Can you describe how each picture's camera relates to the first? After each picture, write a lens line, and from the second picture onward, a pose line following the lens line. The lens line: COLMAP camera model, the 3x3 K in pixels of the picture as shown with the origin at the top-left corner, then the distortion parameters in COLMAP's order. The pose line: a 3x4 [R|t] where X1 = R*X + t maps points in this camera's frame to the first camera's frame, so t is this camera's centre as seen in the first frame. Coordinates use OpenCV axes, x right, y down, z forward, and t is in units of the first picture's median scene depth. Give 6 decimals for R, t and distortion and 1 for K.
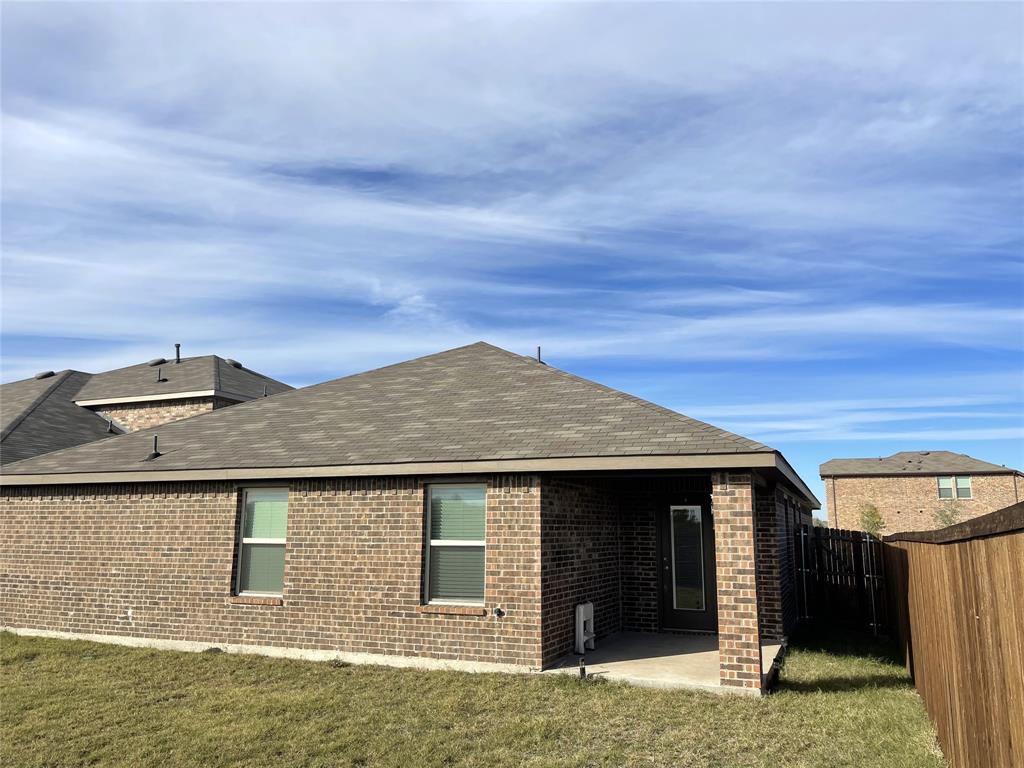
lens RADIAL K [[822.7, 0, 512.0], [0, 822.7, 384.0], [0, 0, 1]] dist [0.088875, -0.116189]
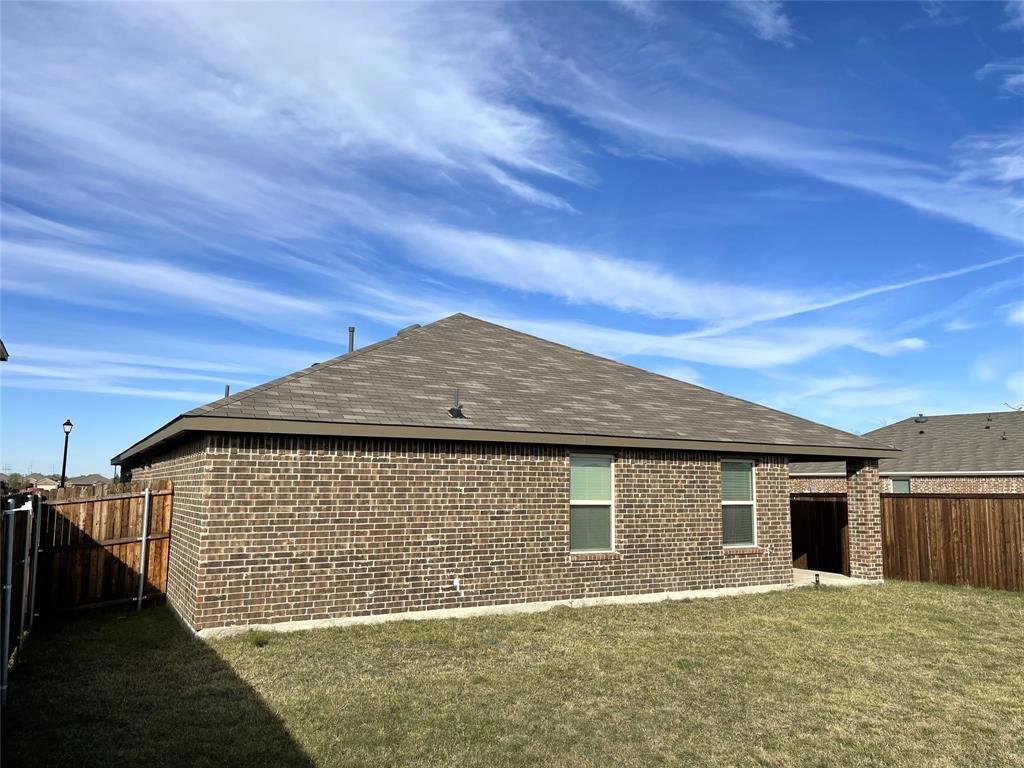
lens RADIAL K [[822.7, 0, 512.0], [0, 822.7, 384.0], [0, 0, 1]] dist [0.088875, -0.116189]
pose [[0.574586, 0.098969, 0.812438, -1.219447], [-0.144361, 0.989354, -0.018423, 0.068878], [-0.805612, -0.106699, 0.582756, 0.461107]]
